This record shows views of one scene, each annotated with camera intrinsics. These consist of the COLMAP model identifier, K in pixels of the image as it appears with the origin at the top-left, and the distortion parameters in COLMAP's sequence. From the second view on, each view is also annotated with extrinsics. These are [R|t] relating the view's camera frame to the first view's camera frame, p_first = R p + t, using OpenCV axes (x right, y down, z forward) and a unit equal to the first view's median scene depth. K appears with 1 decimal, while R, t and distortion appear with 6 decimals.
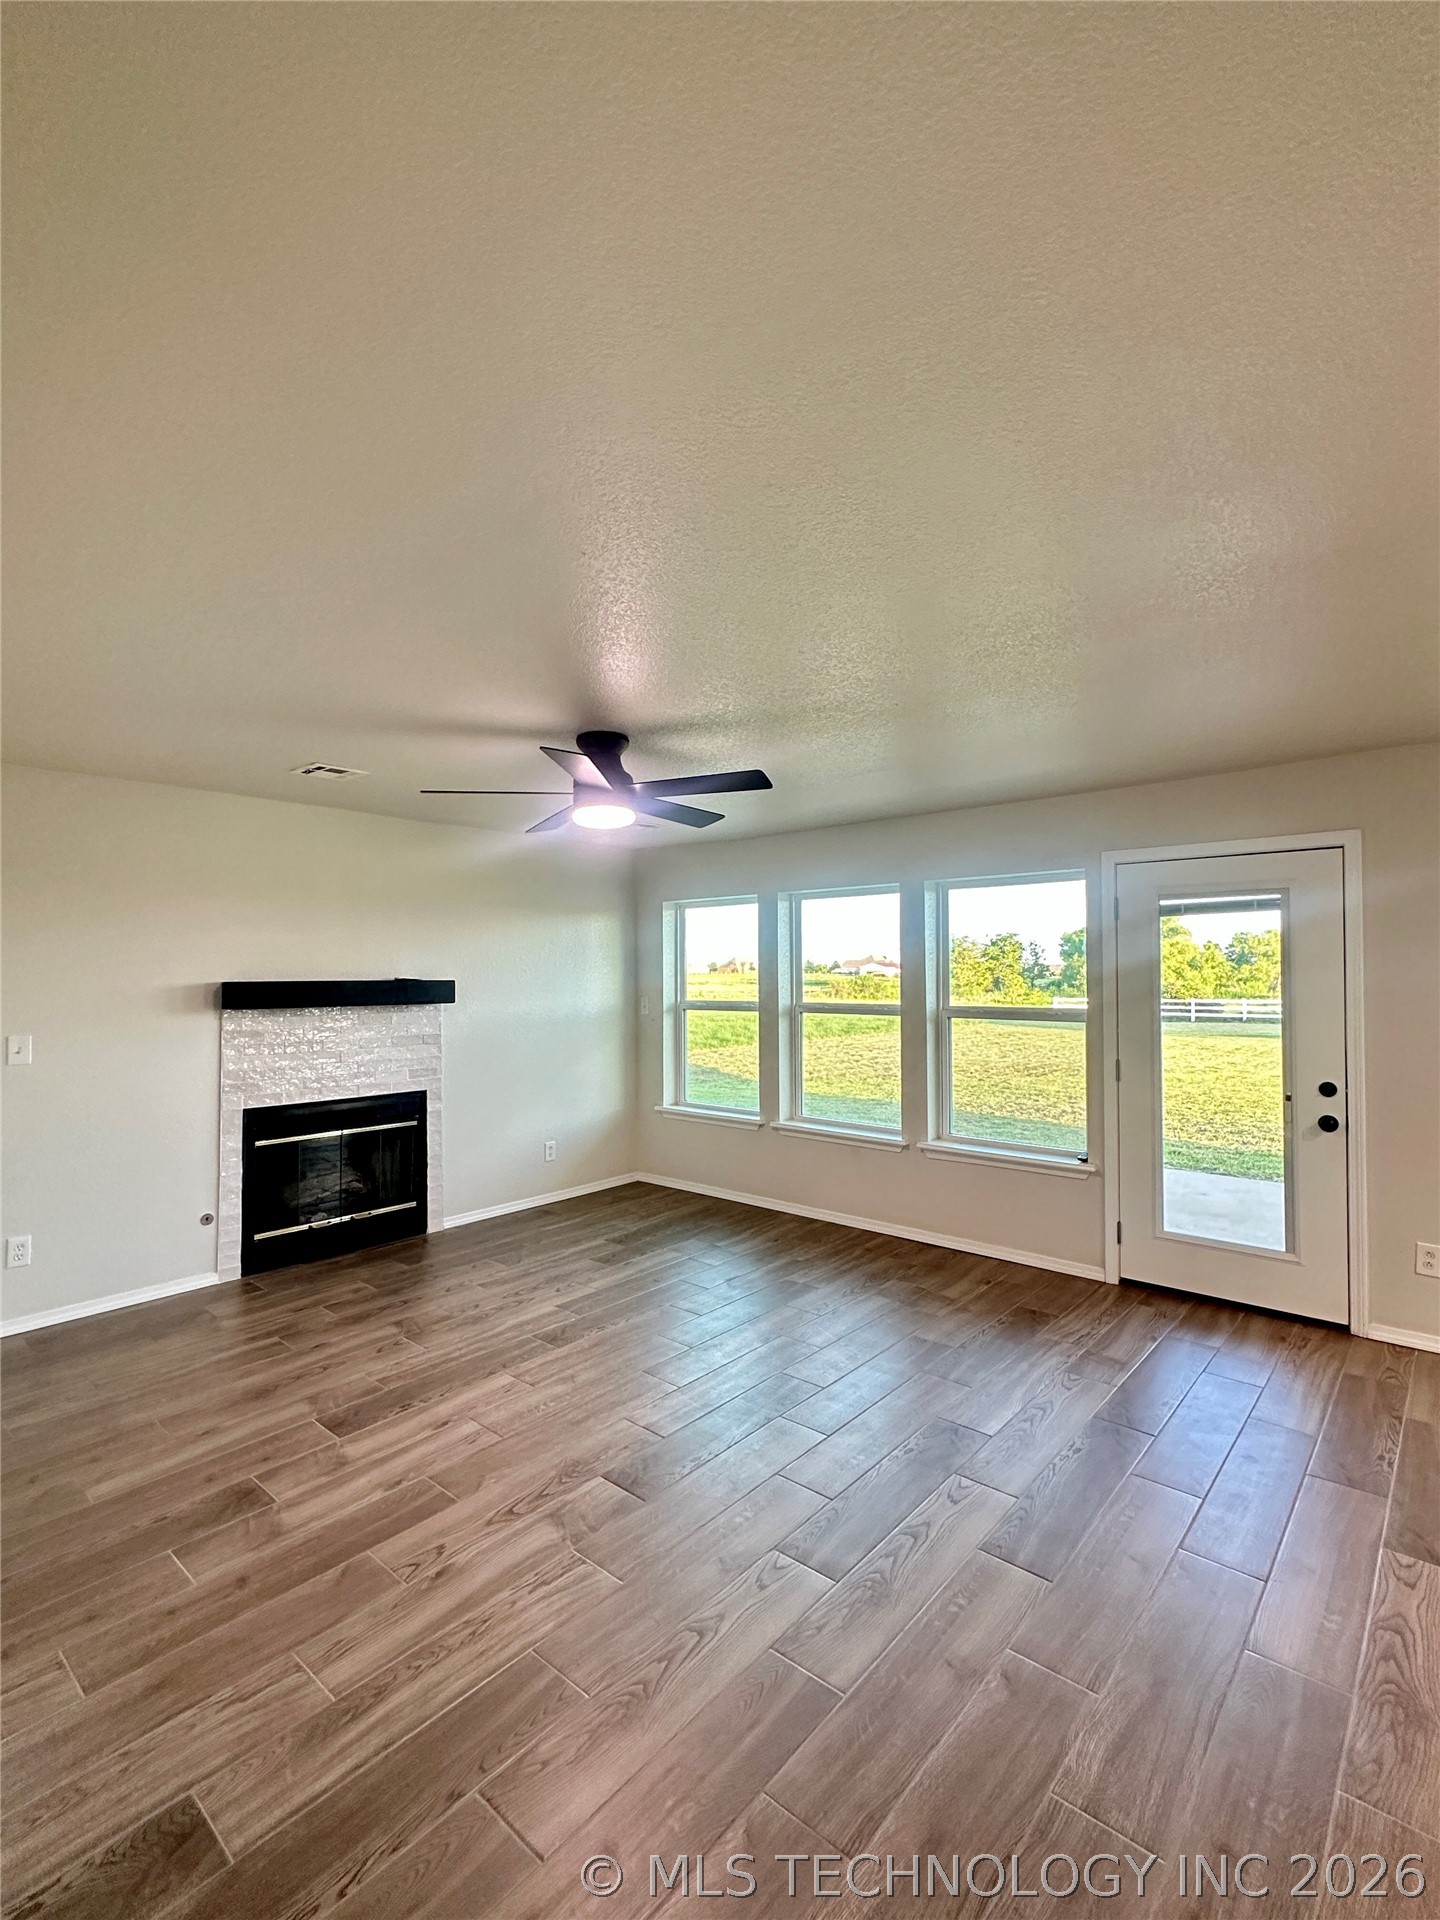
lens RADIAL K [[880.0, 0, 720.0], [0, 880.0, 960.0], [0, 0, 1]] dist [-0.001772, 0.000505]
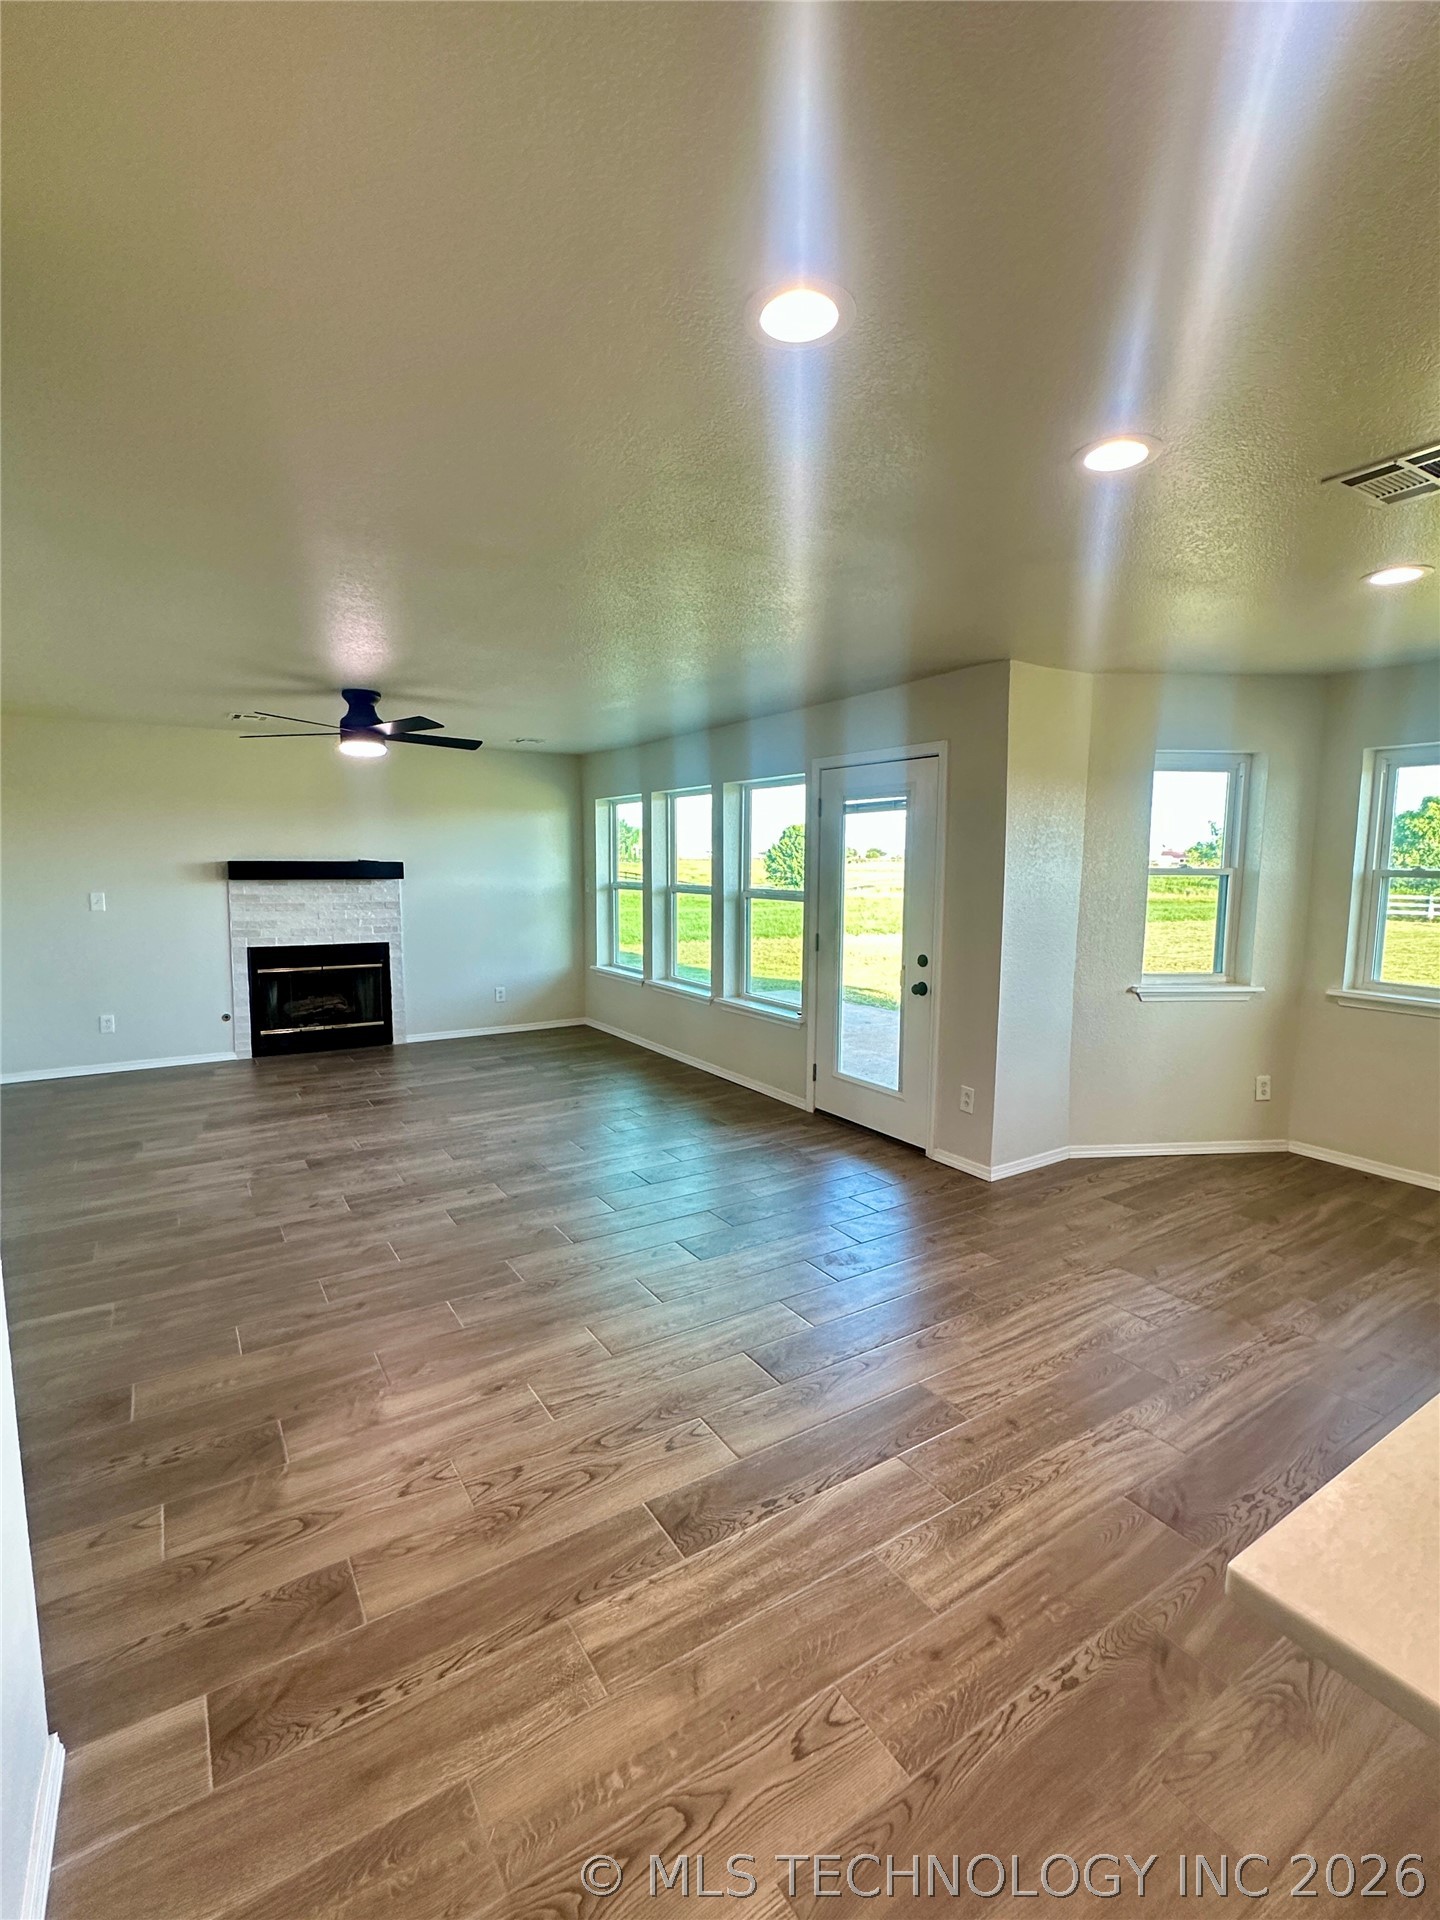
lens RADIAL K [[880.0, 0, 720.0], [0, 880.0, 960.0], [0, 0, 1]] dist [-0.001772, 0.000505]
pose [[0.959039, 0.042834, -0.280016, 0.667728], [-0.006512, 0.991574, 0.129378, -0.006890], [0.283198, -0.122255, 0.951237, -0.199761]]
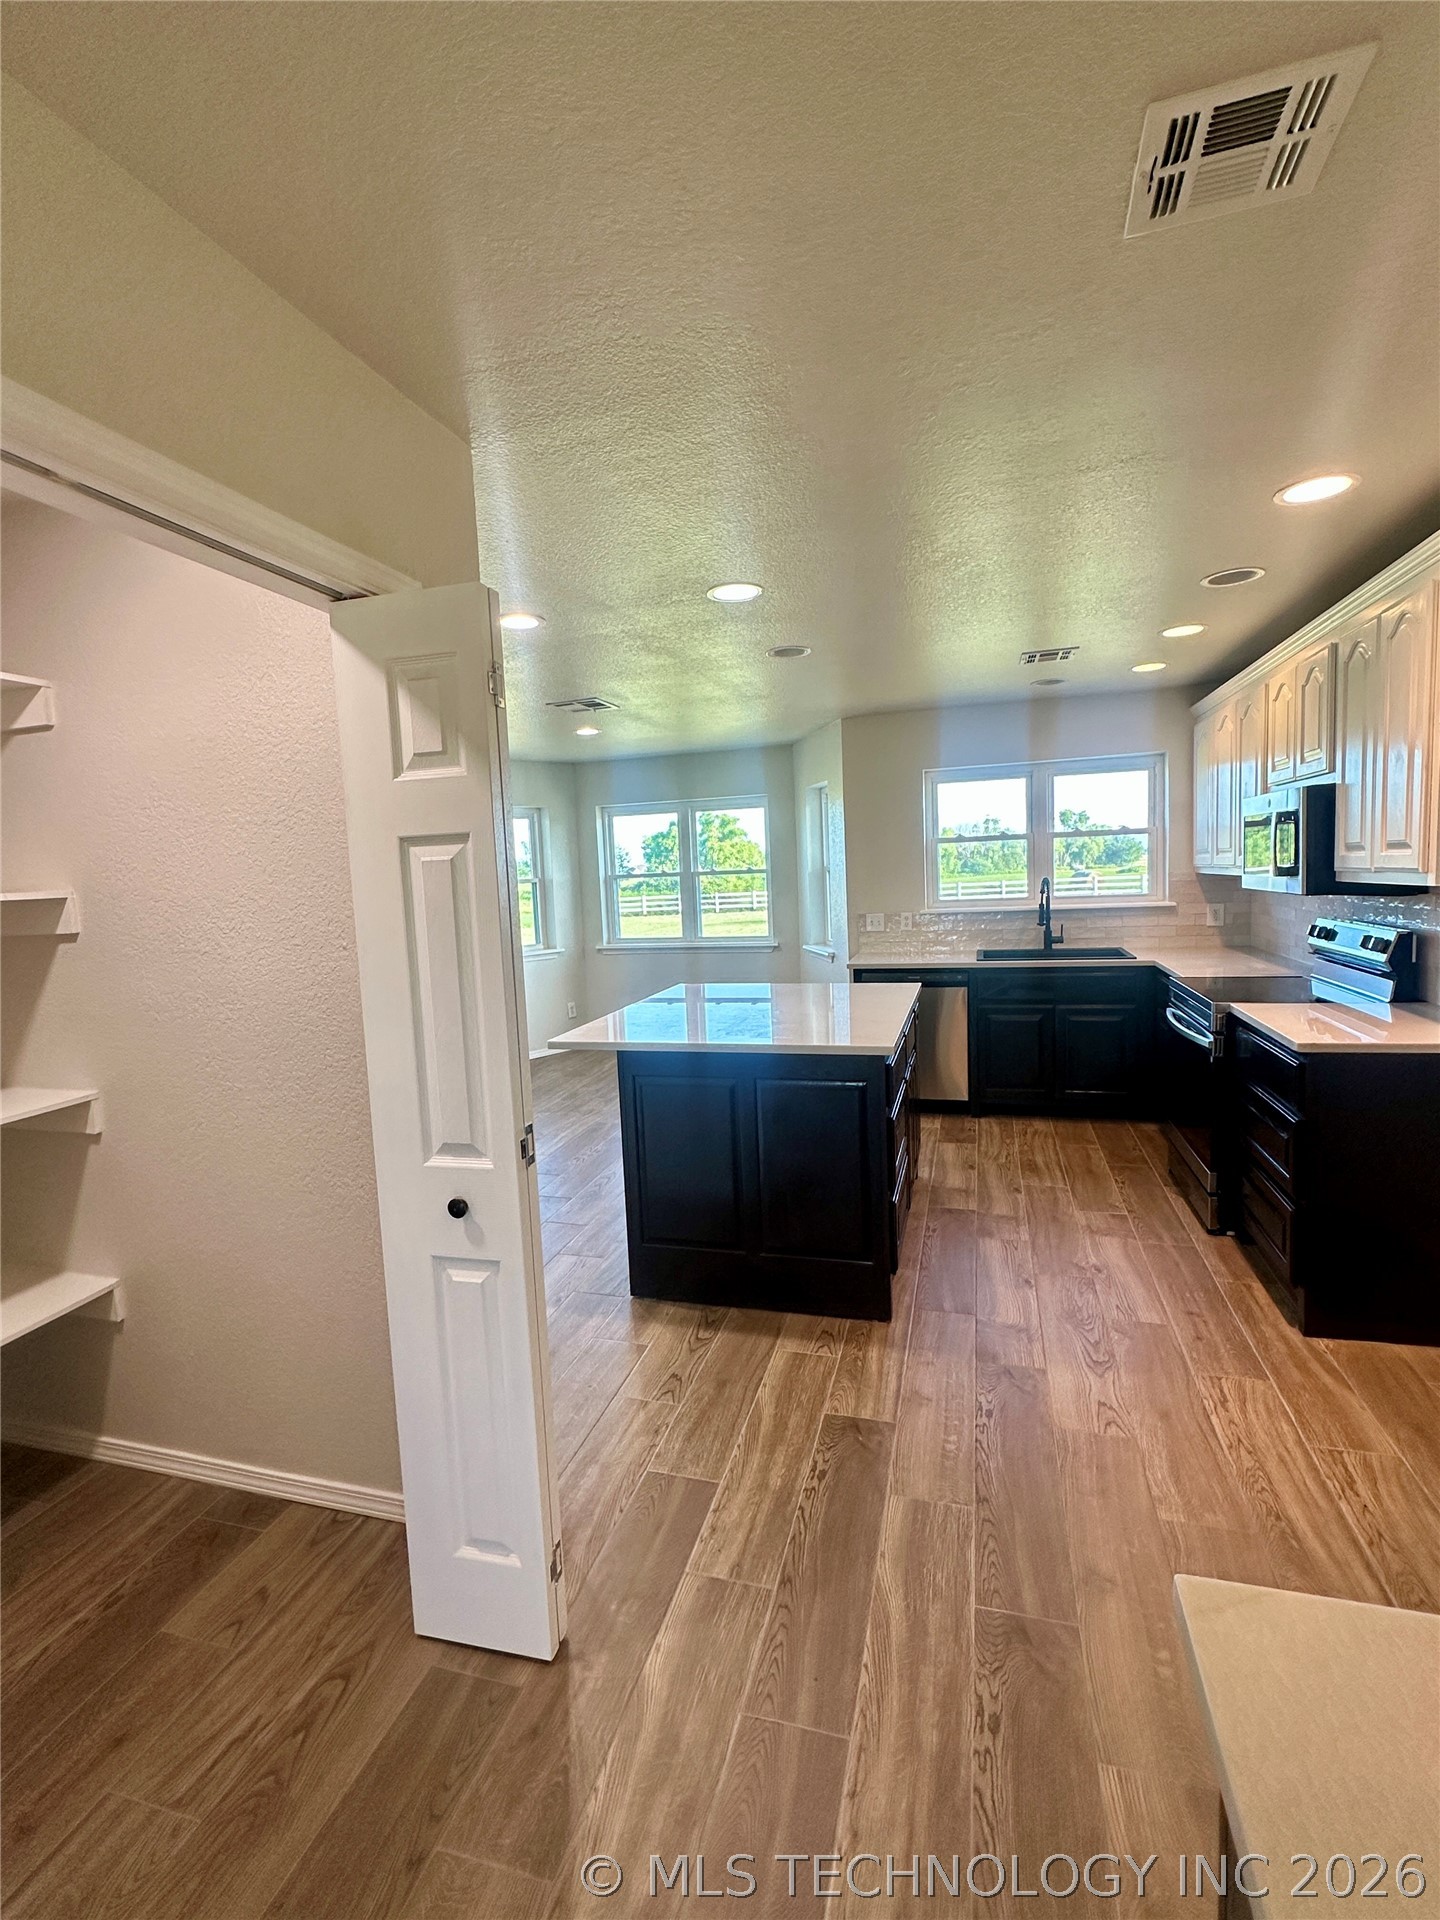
lens RADIAL K [[884.7, 0, 717.5], [0, 884.7, 957.8], [0, 0, 1]] dist [-0.002894, 0.000319]
pose [[0.908449, -0.077494, 0.410748, 0.554966], [0.034581, 0.993229, 0.110908, -0.007265], [-0.416562, -0.086550, 0.904978, -0.729674]]
